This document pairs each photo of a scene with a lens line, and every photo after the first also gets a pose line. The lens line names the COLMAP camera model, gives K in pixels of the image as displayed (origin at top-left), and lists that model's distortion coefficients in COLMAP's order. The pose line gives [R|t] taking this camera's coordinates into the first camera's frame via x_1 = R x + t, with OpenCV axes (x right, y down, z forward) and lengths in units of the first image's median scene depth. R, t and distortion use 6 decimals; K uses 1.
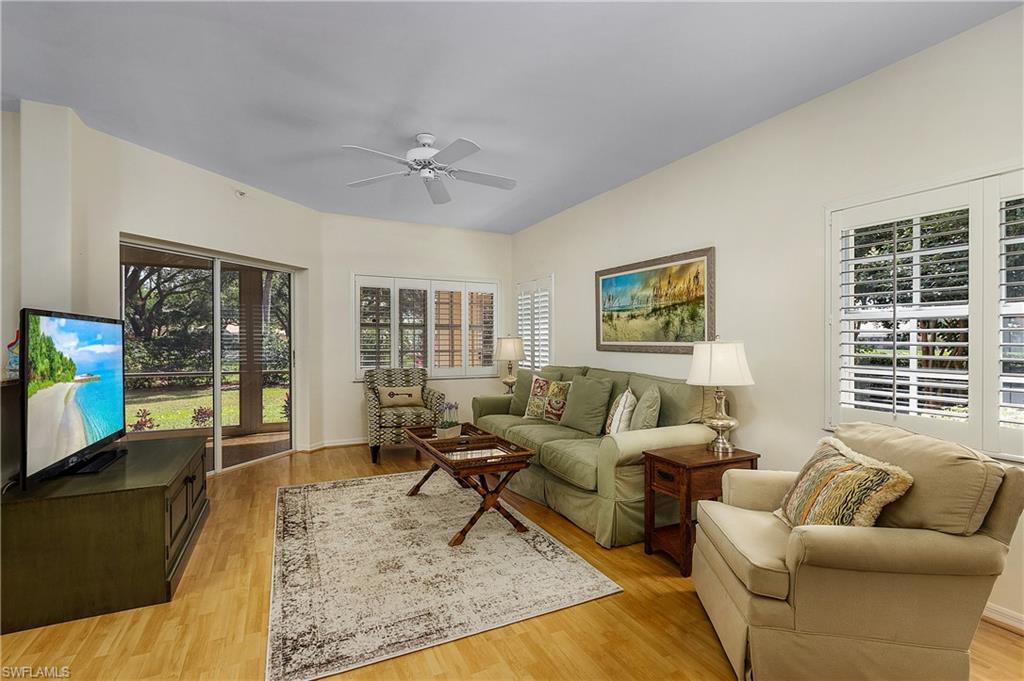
lens RADIAL K [[466.0, 0, 507.1], [0, 466.0, 336.1], [0, 0, 1]] dist [-0.000208, -0.000033]
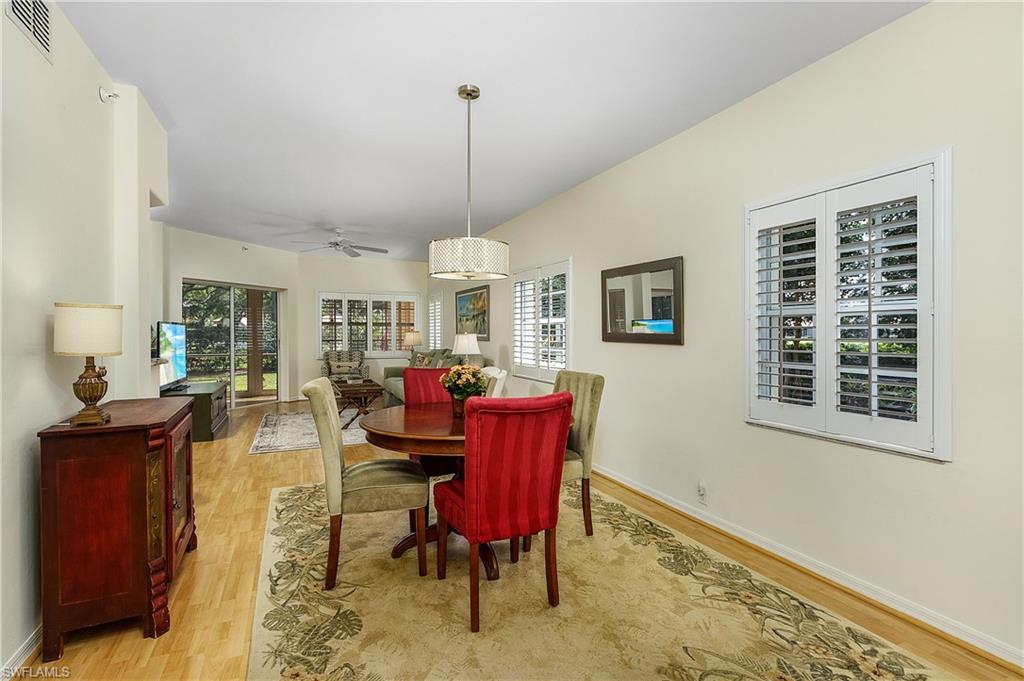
lens RADIAL K [[466.0, 0, 507.1], [0, 466.0, 336.1], [0, 0, 1]] dist [-0.000208, -0.000033]
pose [[0.999714, -0.000037, -0.023895, 0.313417], [0.000443, 0.999855, 0.017007, -0.006043], [0.023891, -0.017012, 0.999570, -0.499968]]
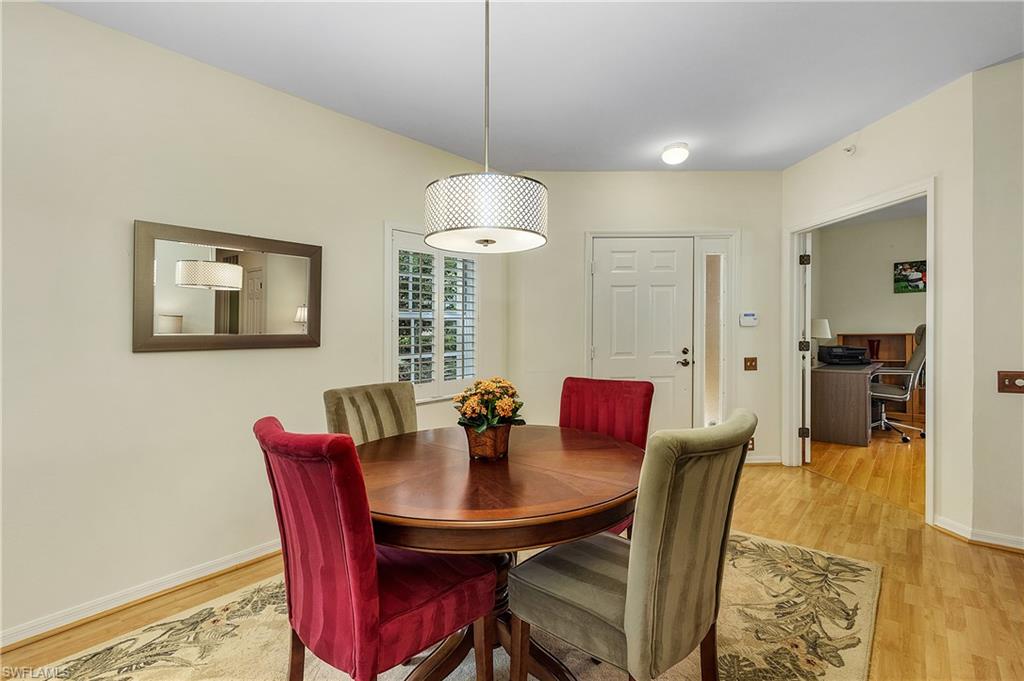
lens RADIAL K [[466.0, 0, 507.1], [0, 466.0, 336.1], [0, 0, 1]] dist [-0.000208, -0.000033]
pose [[-0.388817, 0.002882, 0.921311, -0.298895], [0.009835, 0.999951, 0.001023, 0.013826], [-0.921263, 0.009459, -0.388826, 0.544030]]
